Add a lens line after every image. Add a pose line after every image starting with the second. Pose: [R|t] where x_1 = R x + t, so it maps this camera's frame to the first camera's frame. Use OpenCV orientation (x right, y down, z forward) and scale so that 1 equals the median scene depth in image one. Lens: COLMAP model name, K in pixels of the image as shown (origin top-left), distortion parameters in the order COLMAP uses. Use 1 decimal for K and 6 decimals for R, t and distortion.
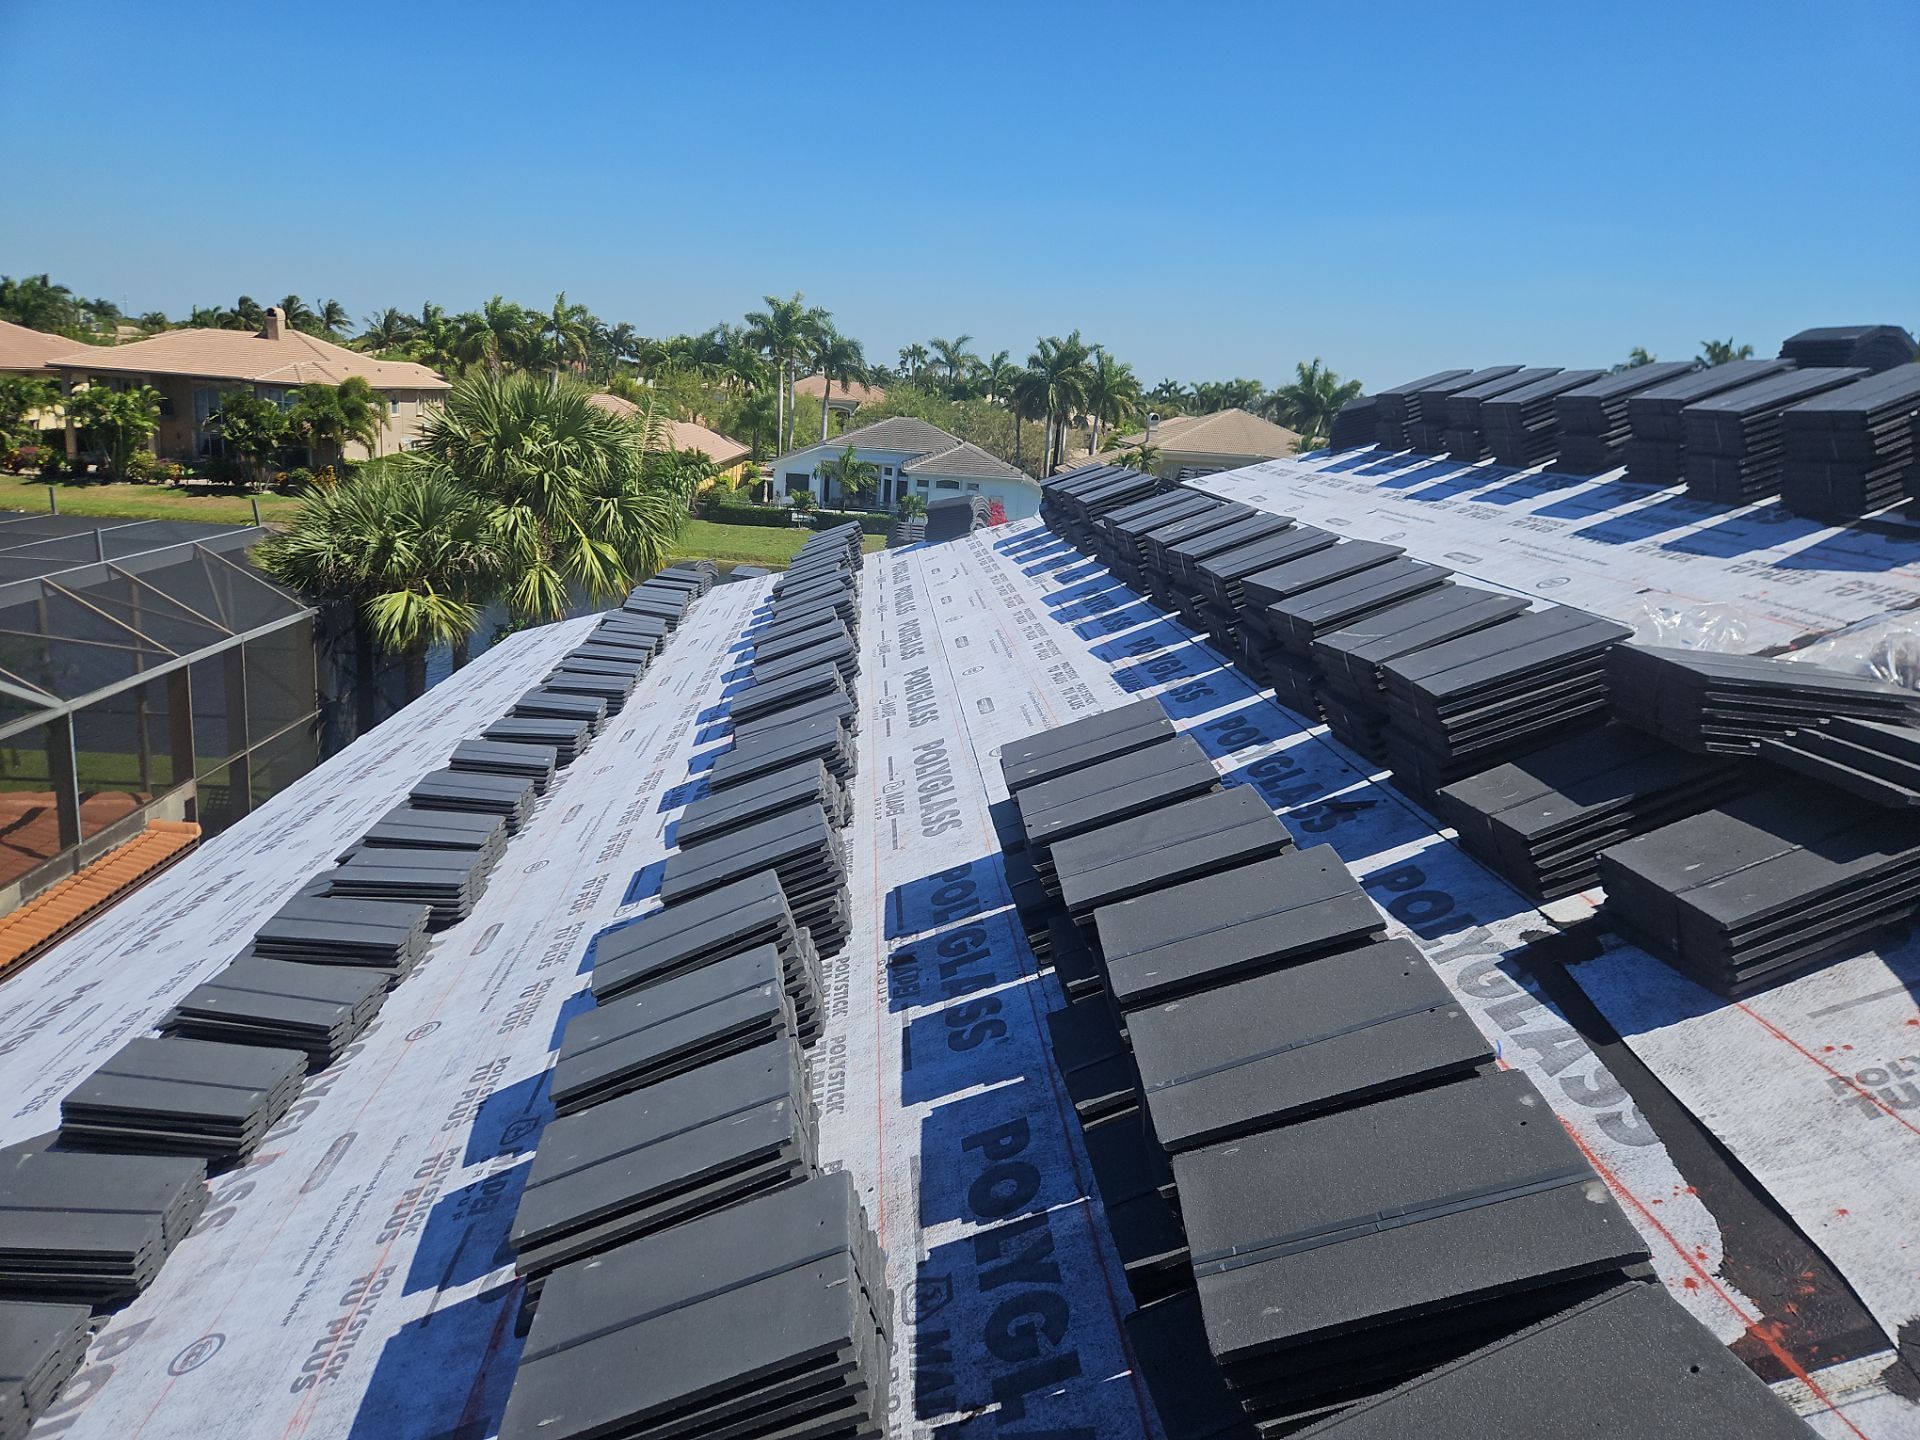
lens RADIAL K [[1213.7, 0, 996.8], [0, 1213.7, 685.2], [0, 0, 1]] dist [0.056161, -0.063171]
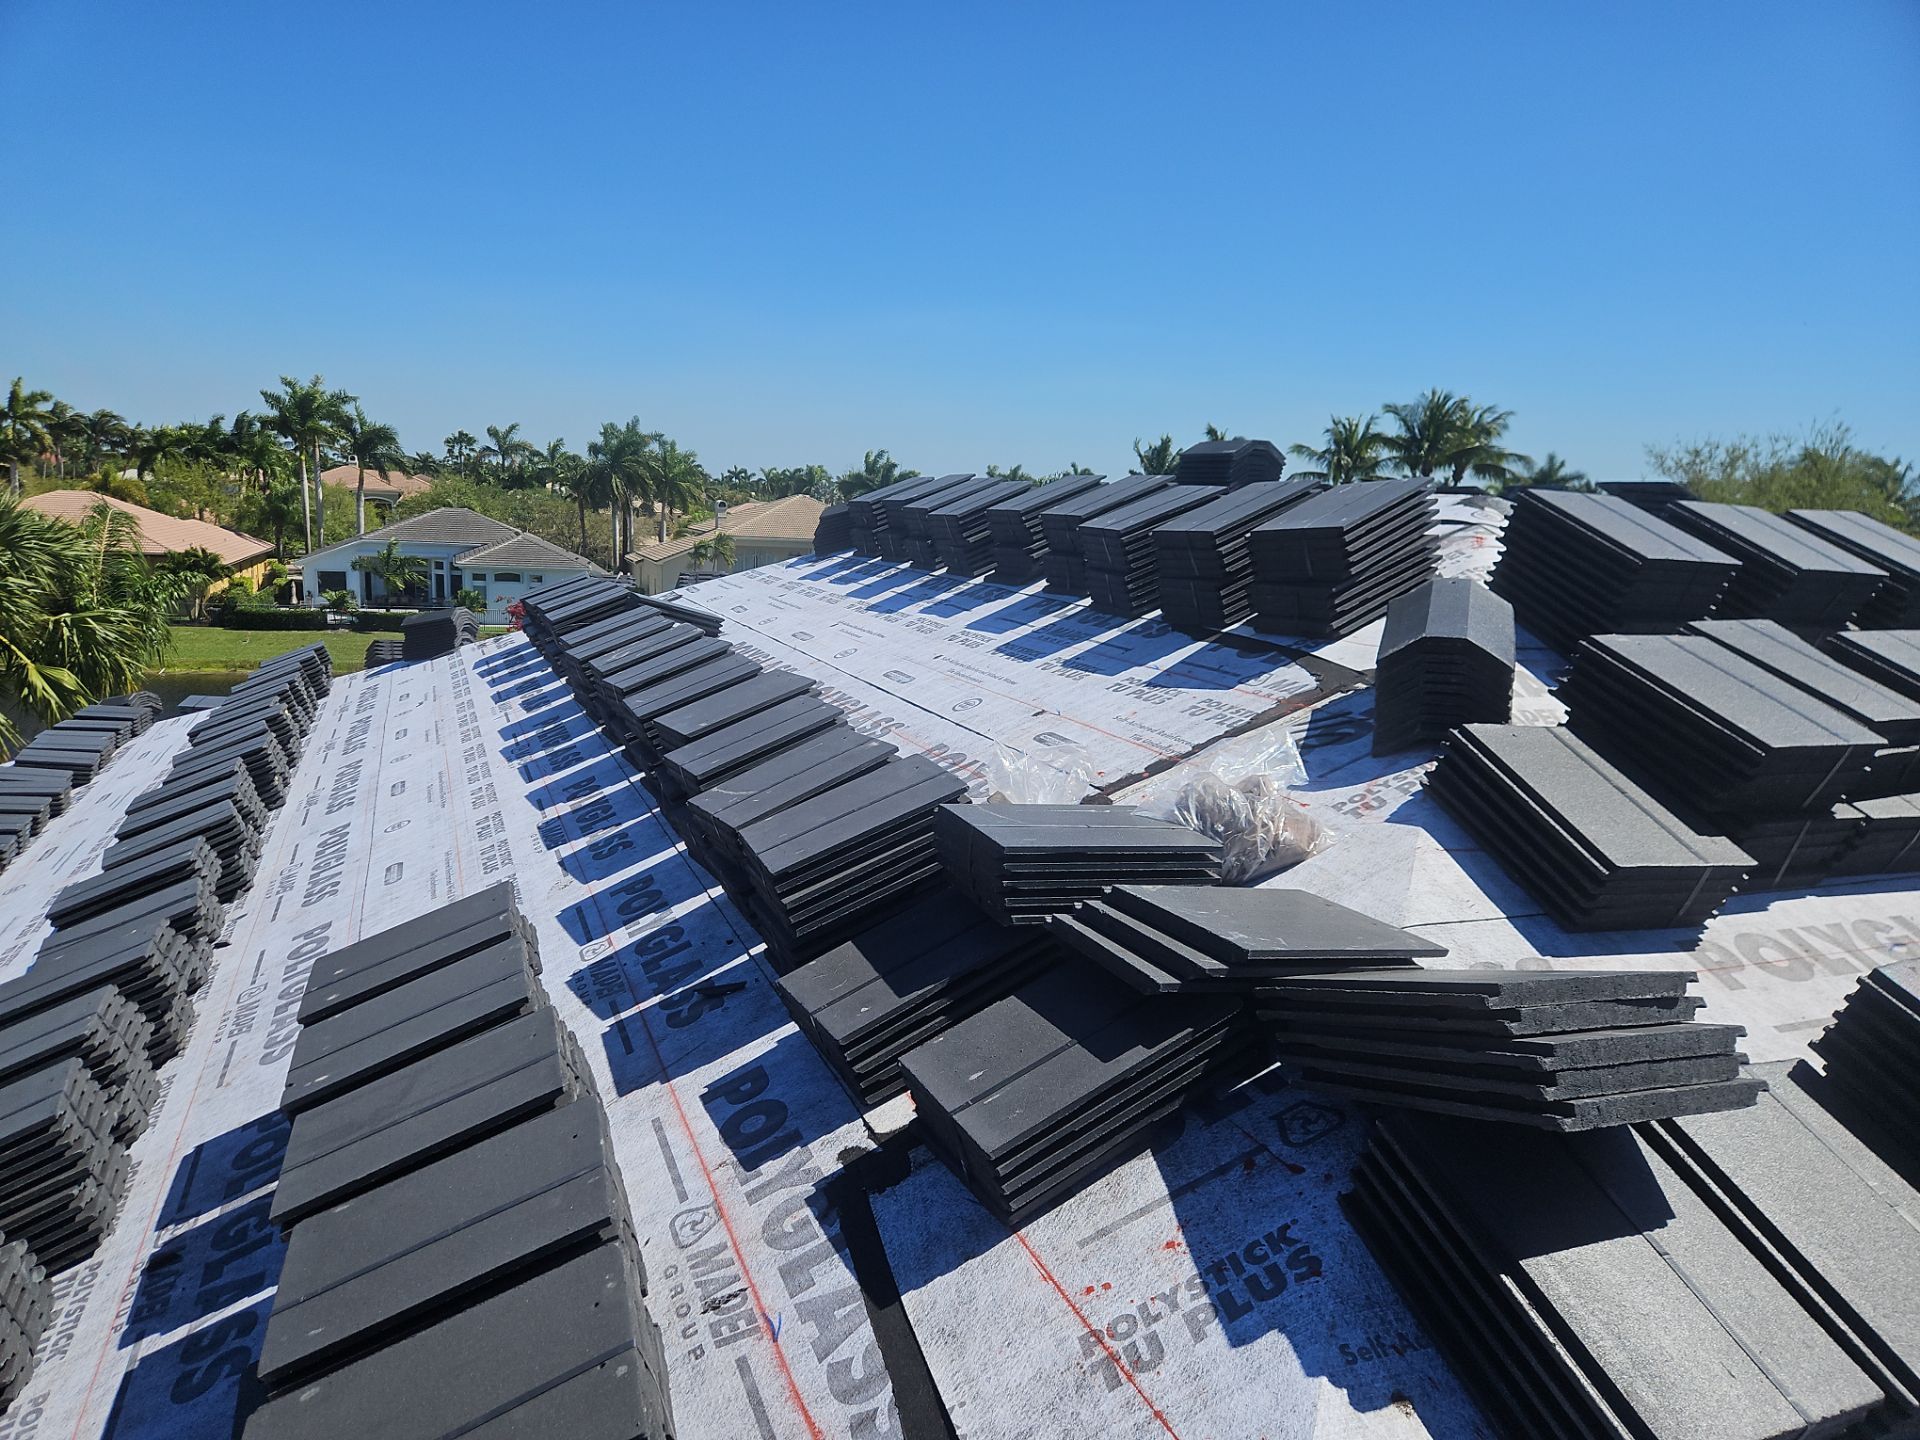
lens RADIAL K [[1206.9, 0, 936.5], [0, 1206.9, 719.8], [0, 0, 1]] dist [0.056239, -0.068896]
pose [[0.957195, -0.068955, 0.281112, 0.156532], [0.079786, 0.996439, -0.027255, -0.047332], [-0.278232, 0.048517, 0.959288, 0.069100]]
